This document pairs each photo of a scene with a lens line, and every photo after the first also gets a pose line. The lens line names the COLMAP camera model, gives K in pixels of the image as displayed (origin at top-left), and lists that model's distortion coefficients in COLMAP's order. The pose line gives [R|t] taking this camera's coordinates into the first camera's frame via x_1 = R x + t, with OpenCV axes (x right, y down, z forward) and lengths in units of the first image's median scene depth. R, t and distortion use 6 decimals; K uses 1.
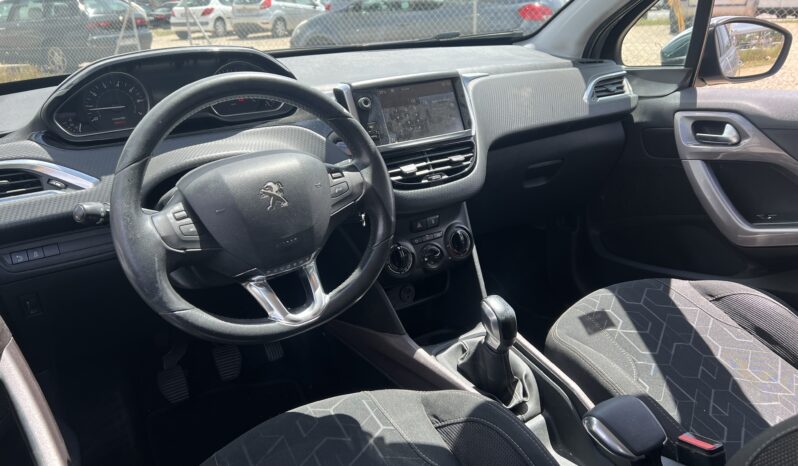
lens RADIAL K [[608.7, 0, 399.0], [0, 608.7, 233.0], [0, 0, 1]] dist [0.016995, 0.001528]
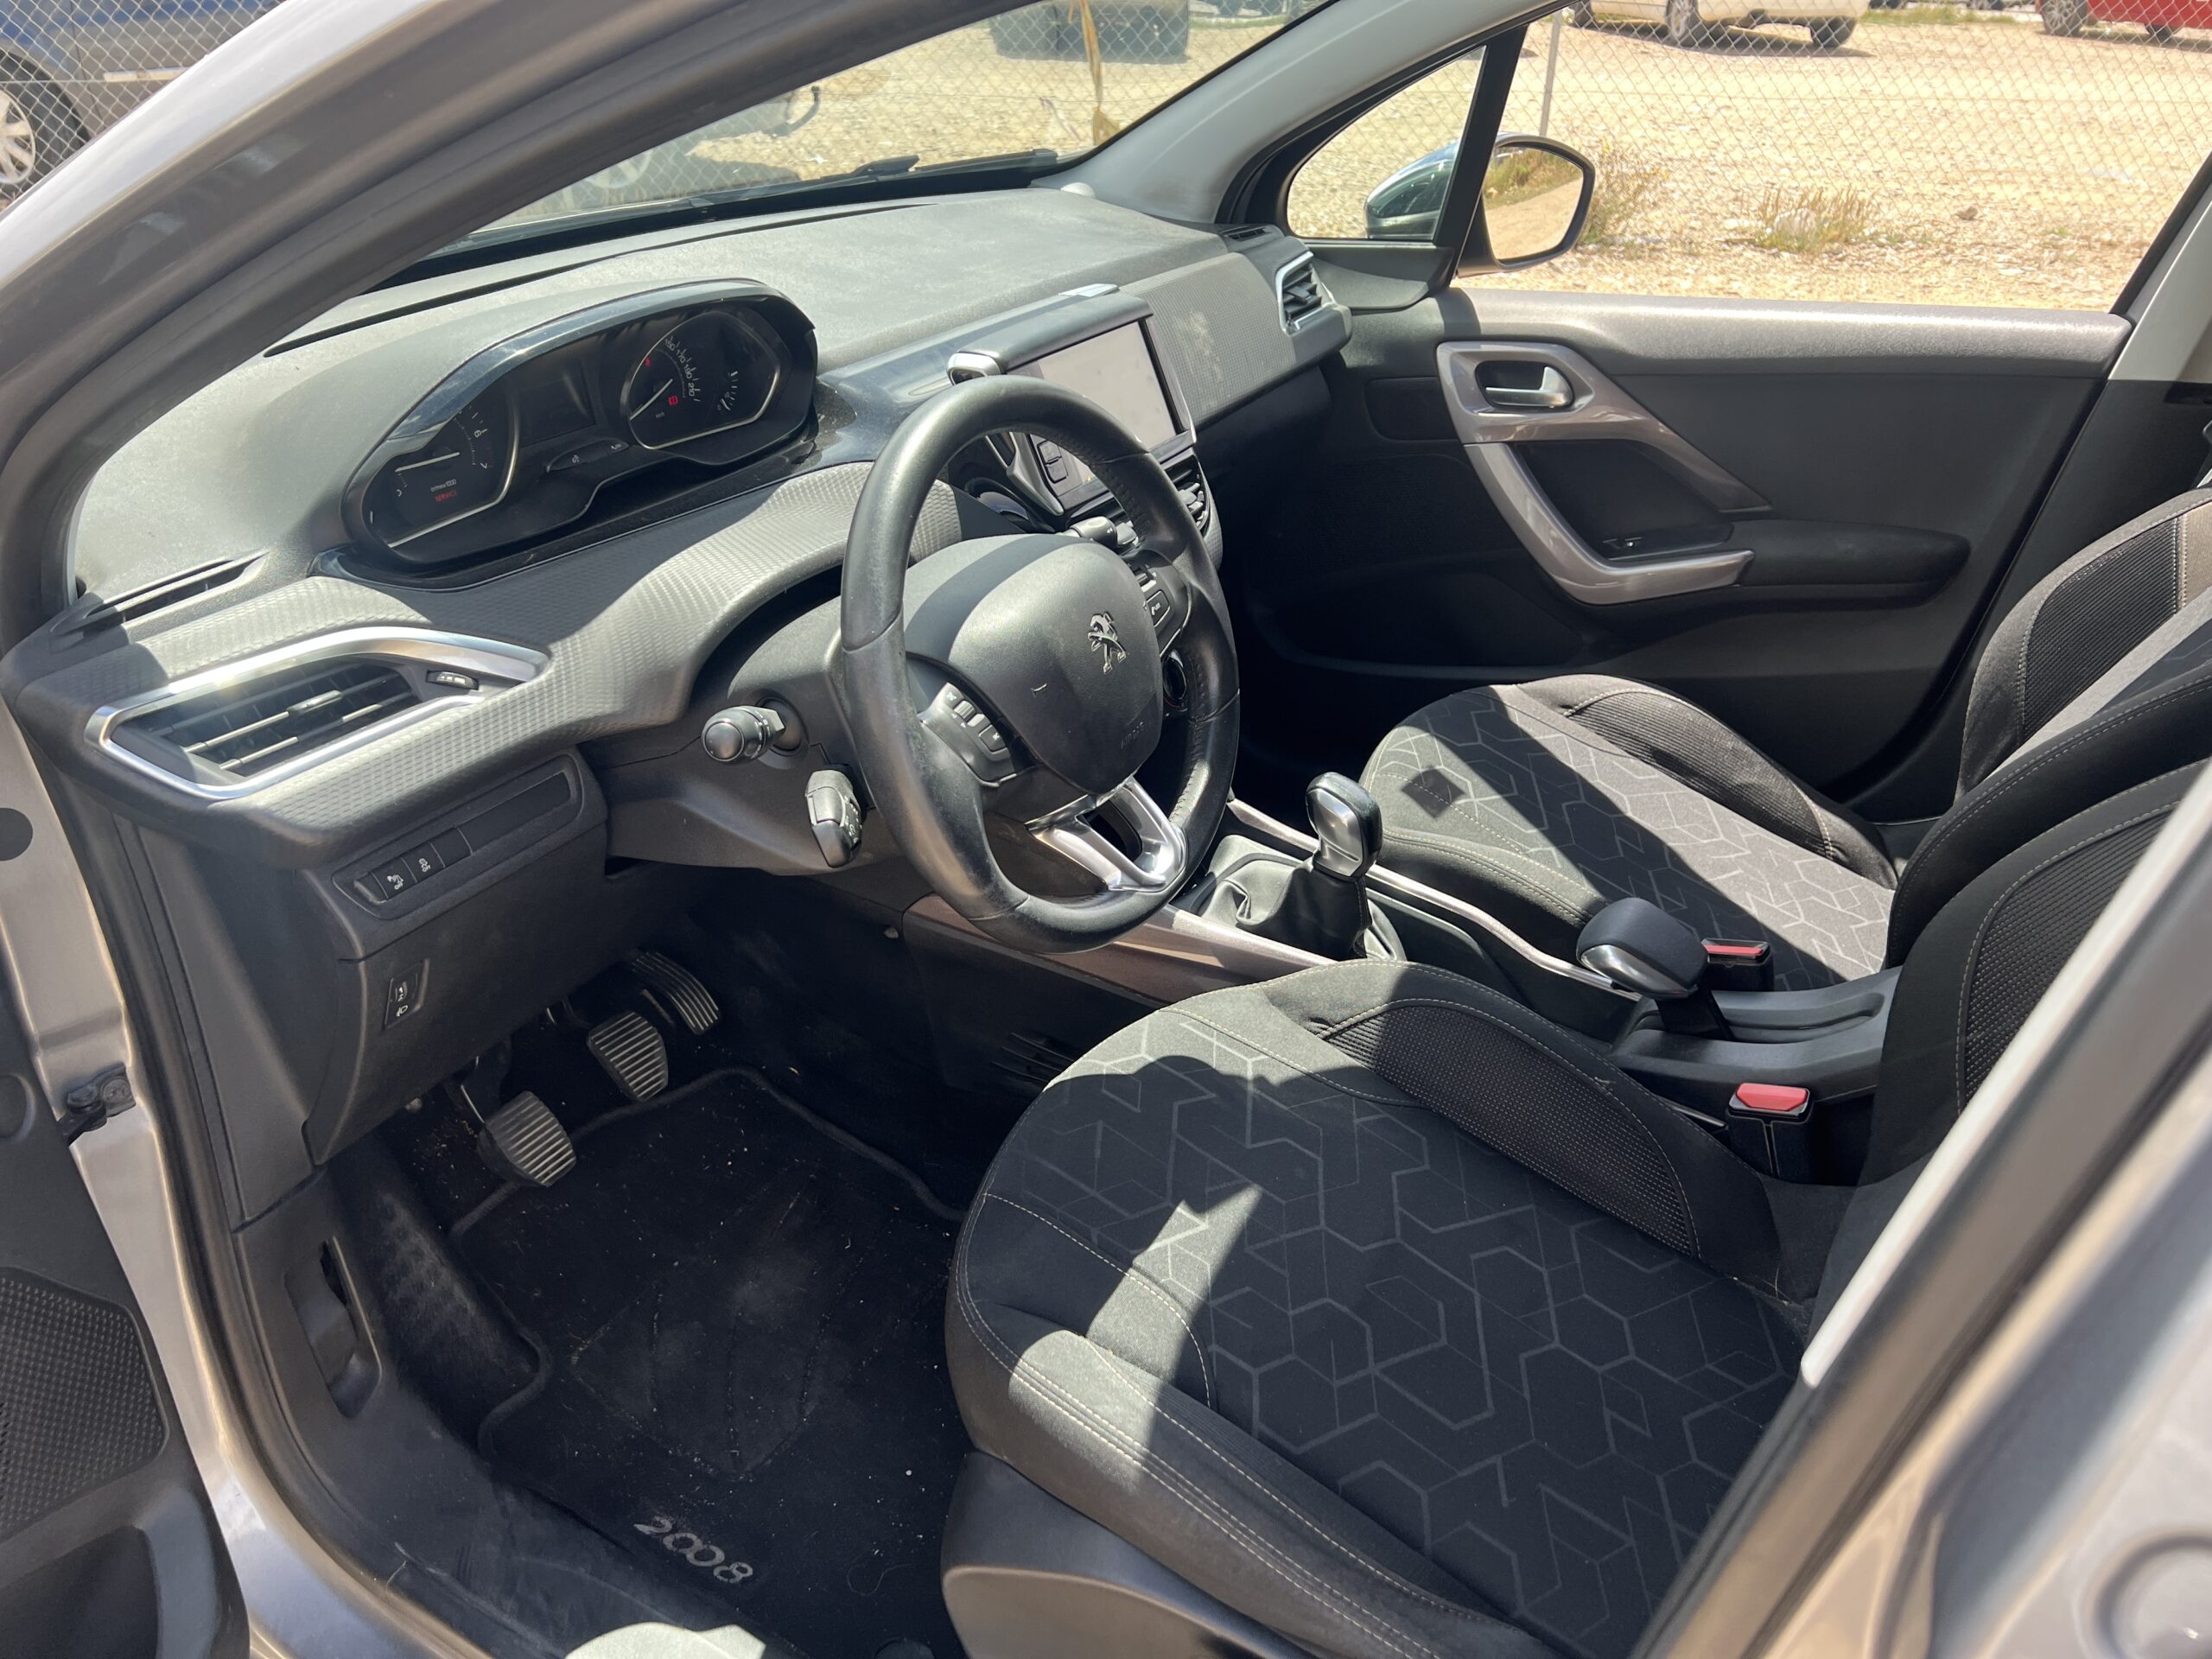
lens RADIAL K [[1659.6, 0, 1106.0], [0, 1659.6, 829.5], [0, 0, 1]] dist [0.090993, -0.110705]
pose [[0.886617, -0.184785, 0.423988, -0.504170], [0.127750, 0.978899, 0.159487, -0.079622], [-0.444512, -0.087239, 0.891515, -0.127195]]
